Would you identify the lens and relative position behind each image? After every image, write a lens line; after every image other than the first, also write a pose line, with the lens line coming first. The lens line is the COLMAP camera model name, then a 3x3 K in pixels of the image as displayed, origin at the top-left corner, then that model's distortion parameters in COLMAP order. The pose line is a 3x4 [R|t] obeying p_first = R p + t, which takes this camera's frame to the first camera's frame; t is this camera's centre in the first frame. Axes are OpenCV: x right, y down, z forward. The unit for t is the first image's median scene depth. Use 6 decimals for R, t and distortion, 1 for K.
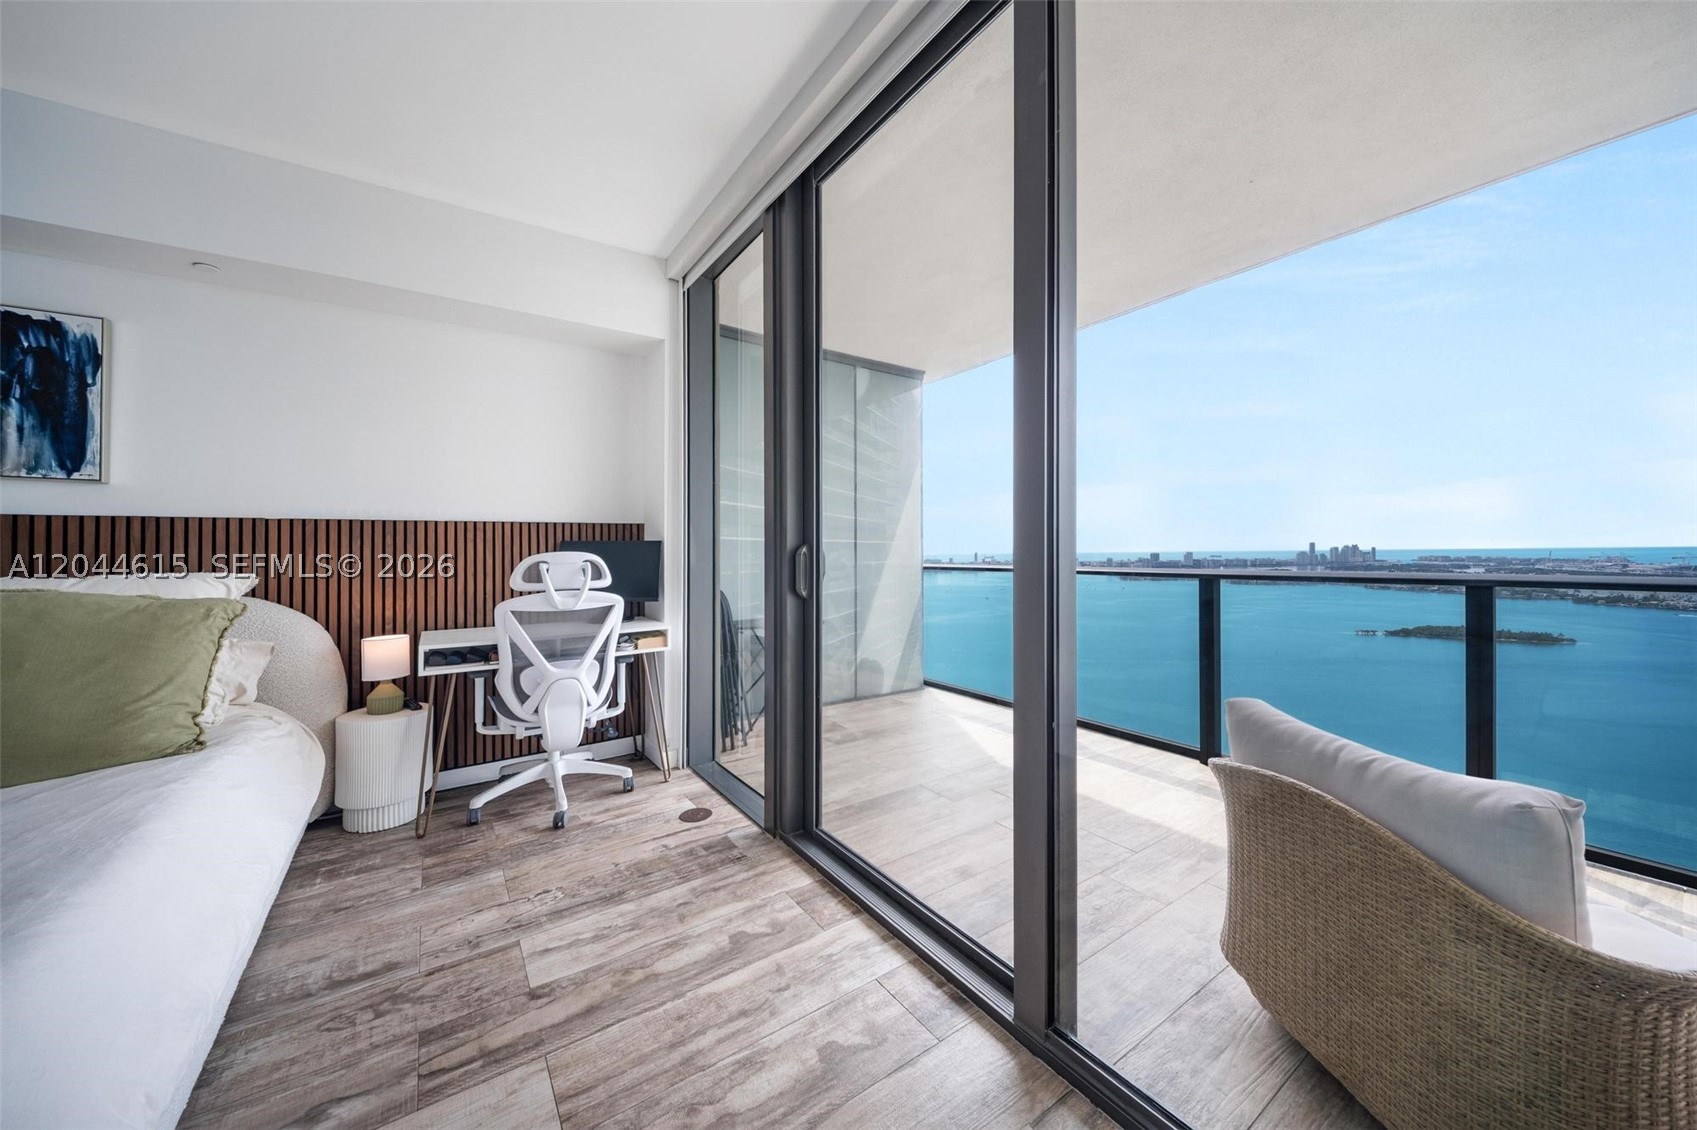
lens RADIAL K [[591.5, 0, 849.3], [0, 591.5, 542.3], [0, 0, 1]] dist [0.001491, -0.002579]
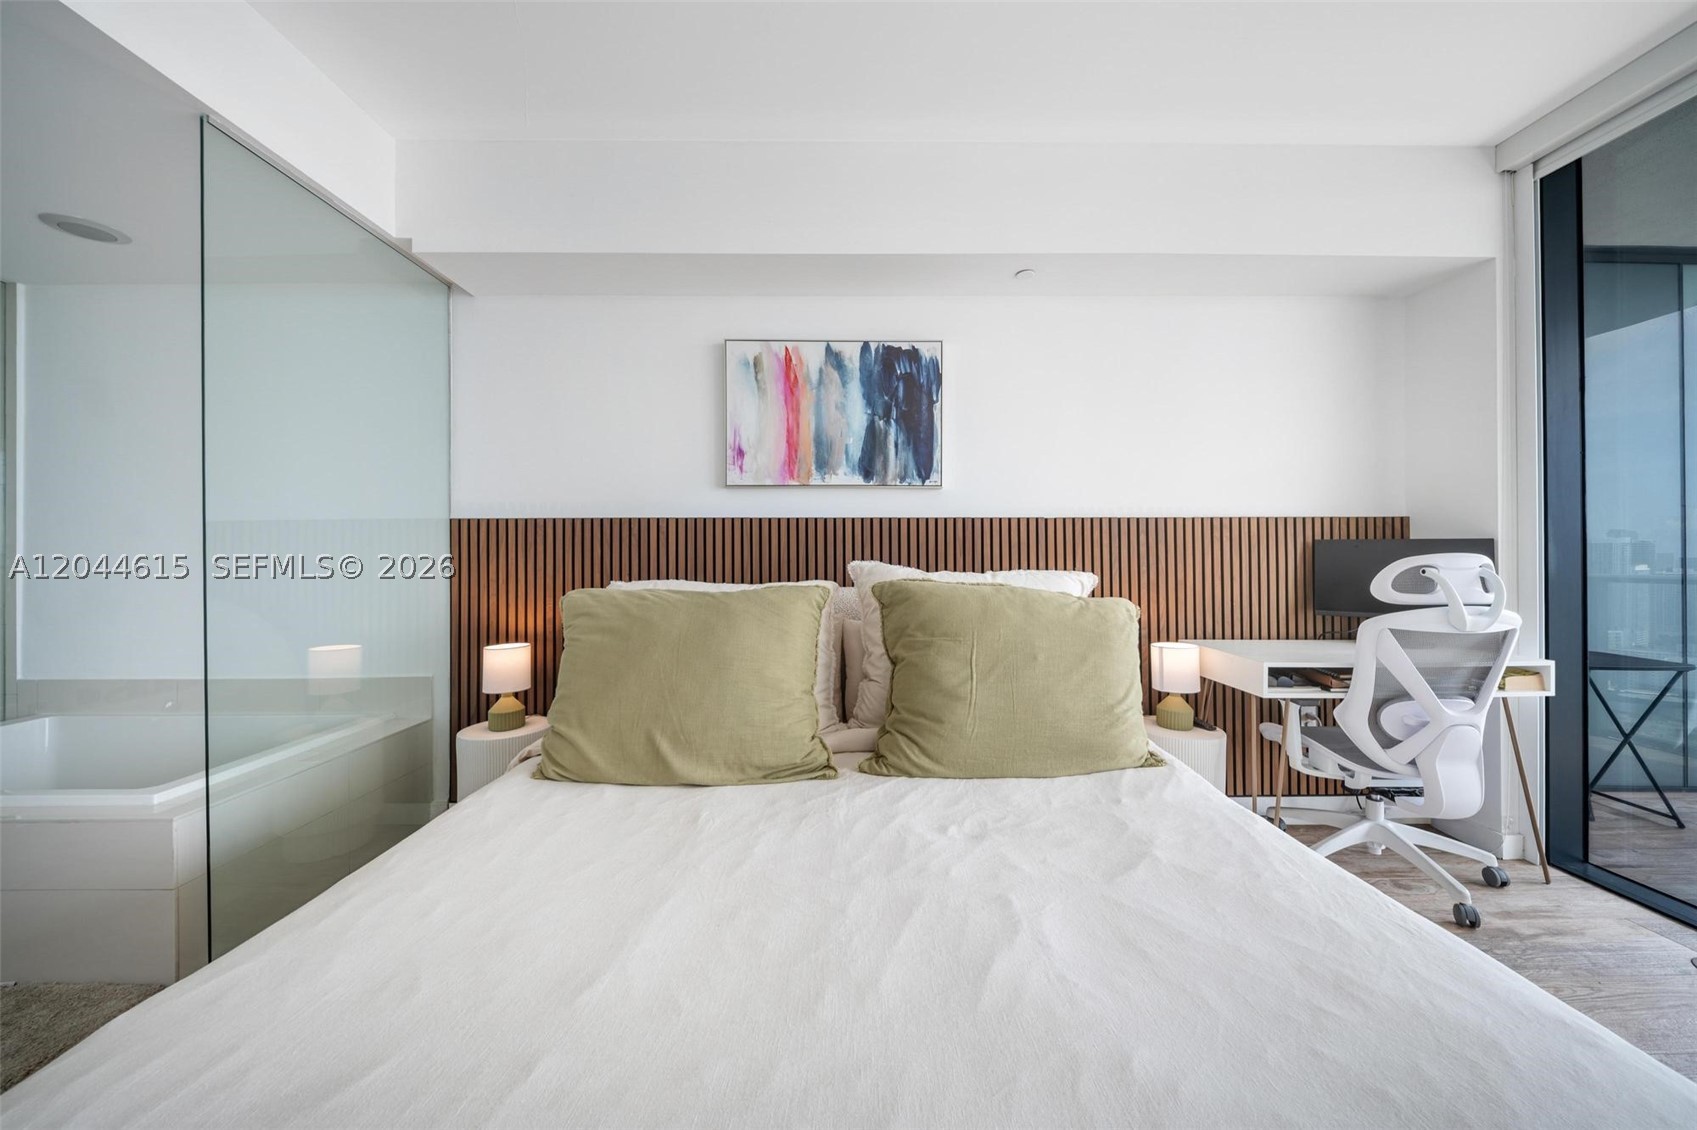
lens RADIAL K [[578.7, 0, 847.8], [0, 578.7, 554.5], [0, 0, 1]] dist [0.000982, 0.000000]
pose [[0.837200, 0.008648, -0.546828, -0.791905], [-0.000058, 0.999876, 0.015723, 0.007494], [0.546897, -0.013132, 0.837097, -0.023605]]
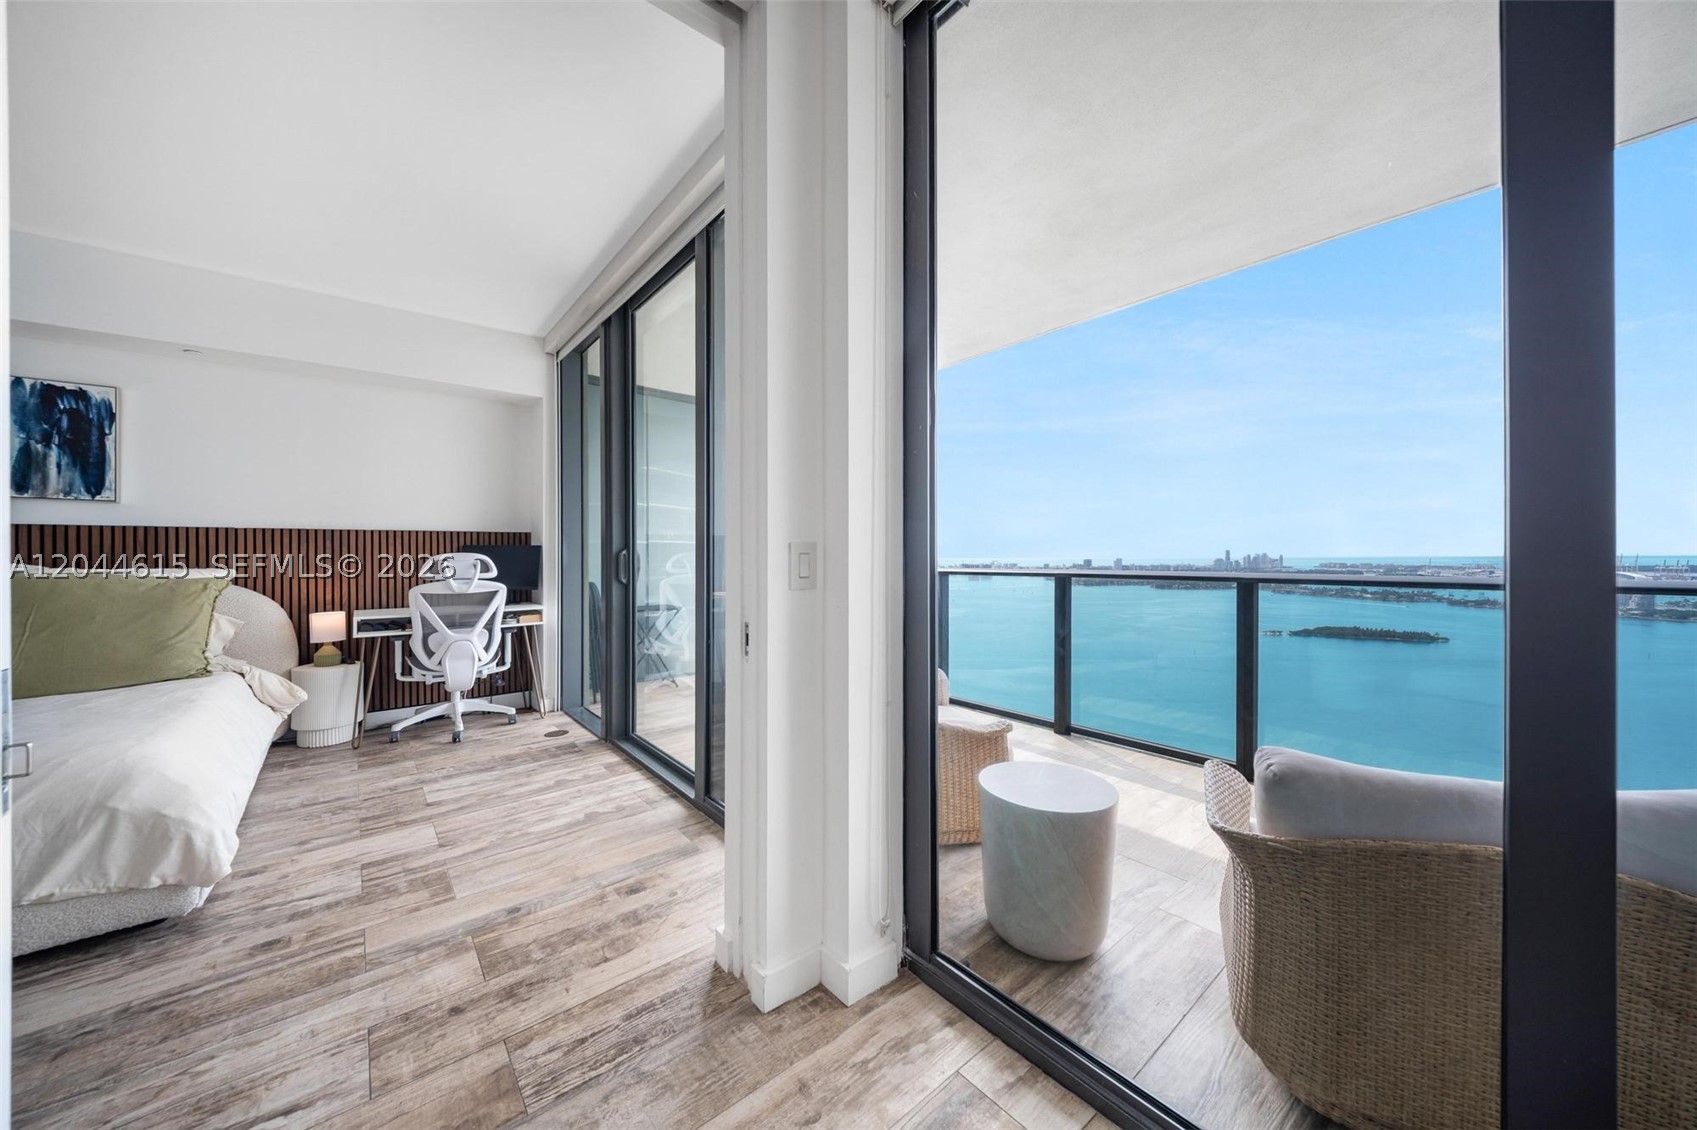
lens RADIAL K [[591.1, 0, 856.6], [0, 591.1, 556.5], [0, 0, 1]] dist [-0.000684, -0.002489]
pose [[0.995708, 0.004400, 0.092447, 0.379259], [-0.005741, 0.999882, 0.014248, -0.001078], [-0.092374, -0.014718, 0.995616, -0.570726]]
